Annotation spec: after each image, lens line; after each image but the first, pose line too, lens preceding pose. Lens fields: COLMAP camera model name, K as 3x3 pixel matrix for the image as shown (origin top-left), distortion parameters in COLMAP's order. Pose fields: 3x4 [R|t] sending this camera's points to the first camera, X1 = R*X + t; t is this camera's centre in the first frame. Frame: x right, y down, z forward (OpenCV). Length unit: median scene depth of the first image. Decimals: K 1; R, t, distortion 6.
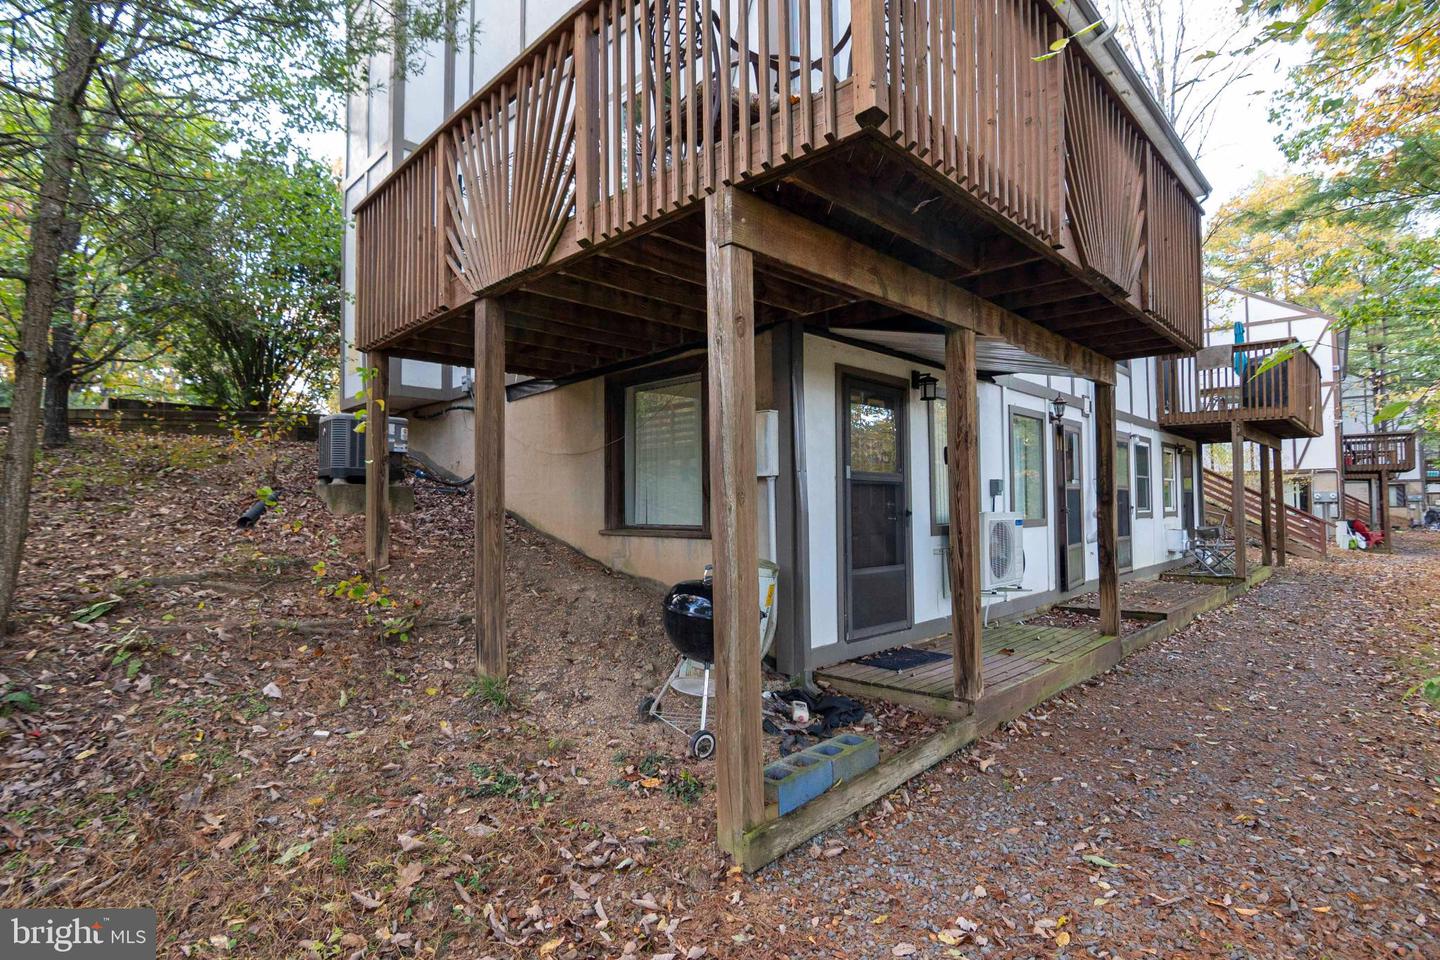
lens RADIAL K [[712.1, 0, 715.3], [0, 712.1, 485.4], [0, 0, 1]] dist [-0.032110, 0.012595]
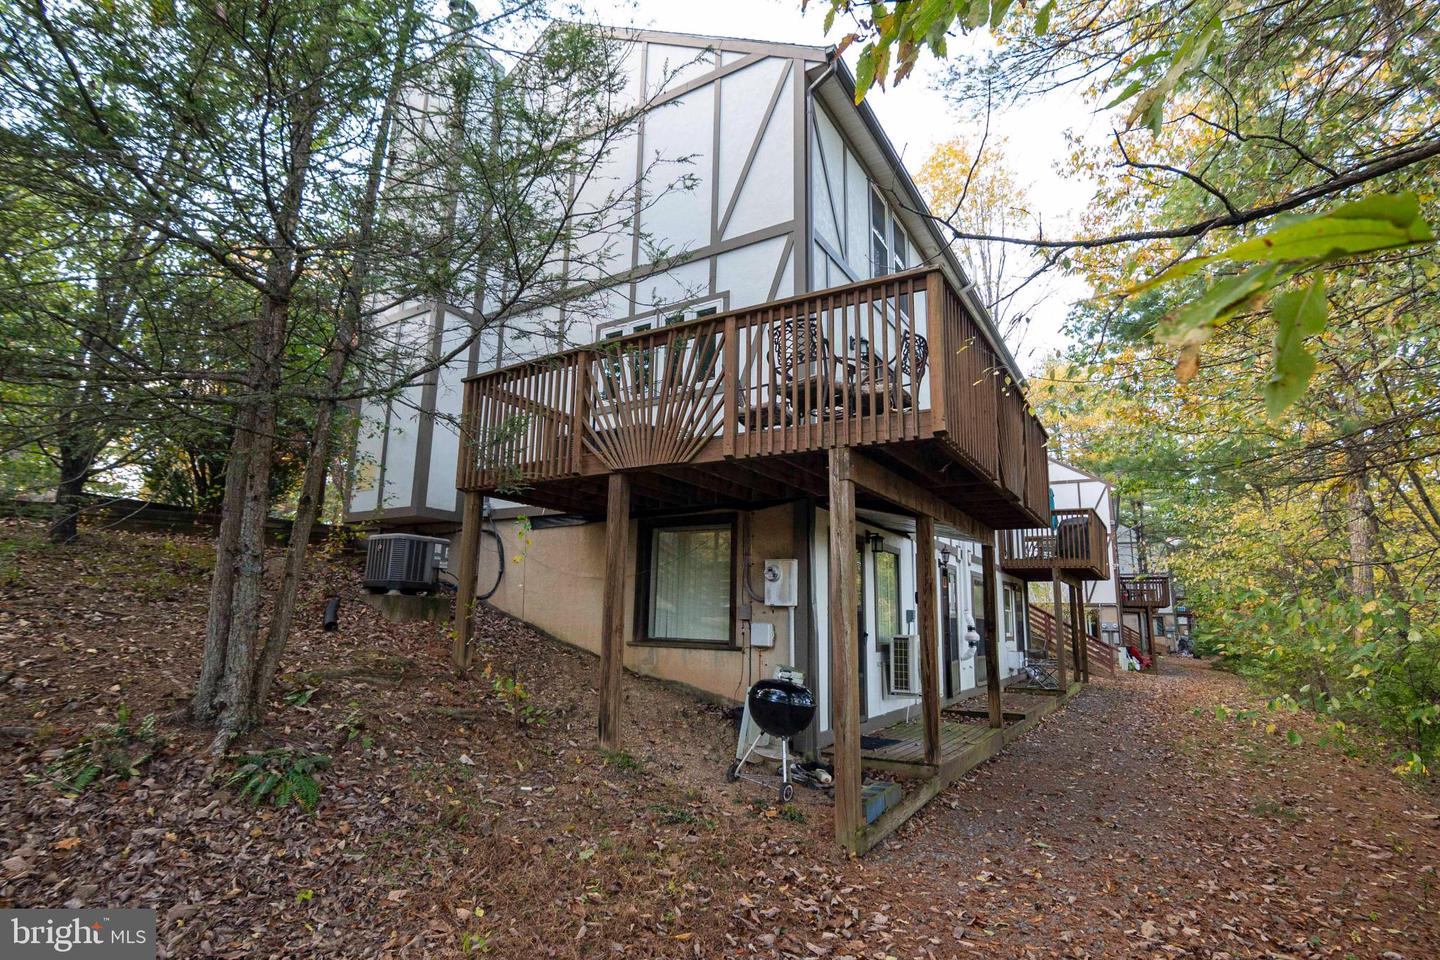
lens RADIAL K [[712.1, 0, 715.3], [0, 712.1, 485.4], [0, 0, 1]] dist [-0.032110, 0.012595]
pose [[0.974786, 0.071847, 0.211259, -0.358250], [-0.038131, 0.986454, -0.159543, -0.017429], [-0.219860, 0.147465, 0.964321, -0.336329]]
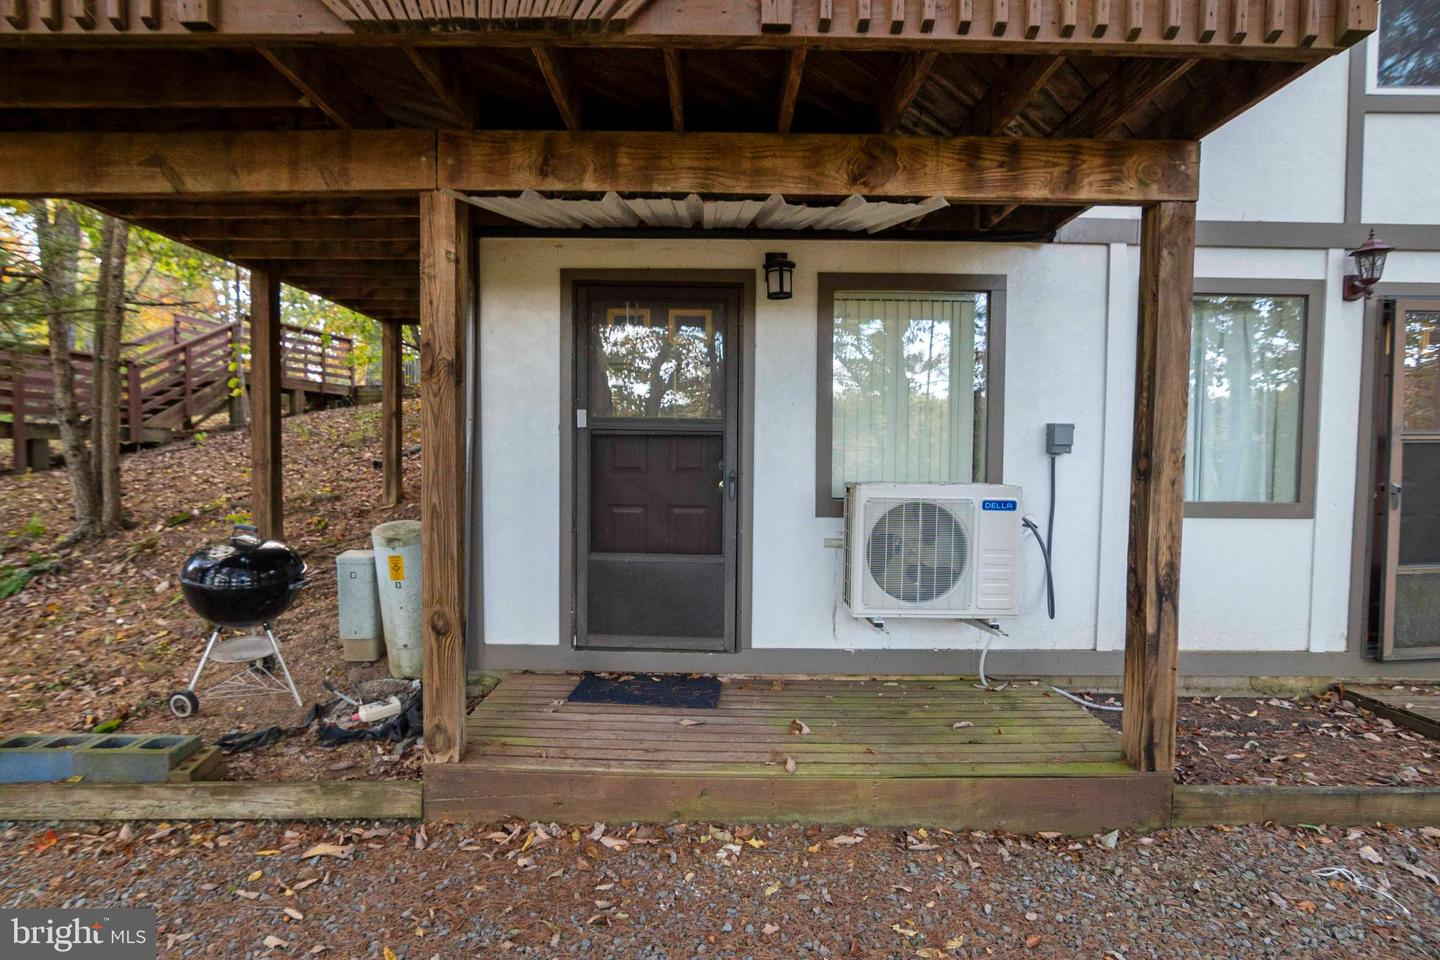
lens RADIAL K [[712.1, 0, 715.3], [0, 712.1, 485.4], [0, 0, 1]] dist [-0.032110, 0.012595]
pose [[0.702464, 0.043741, -0.710374, 0.805946], [0.006563, 0.997669, 0.067921, 0.001131], [0.711689, -0.052374, 0.700539, 0.589708]]
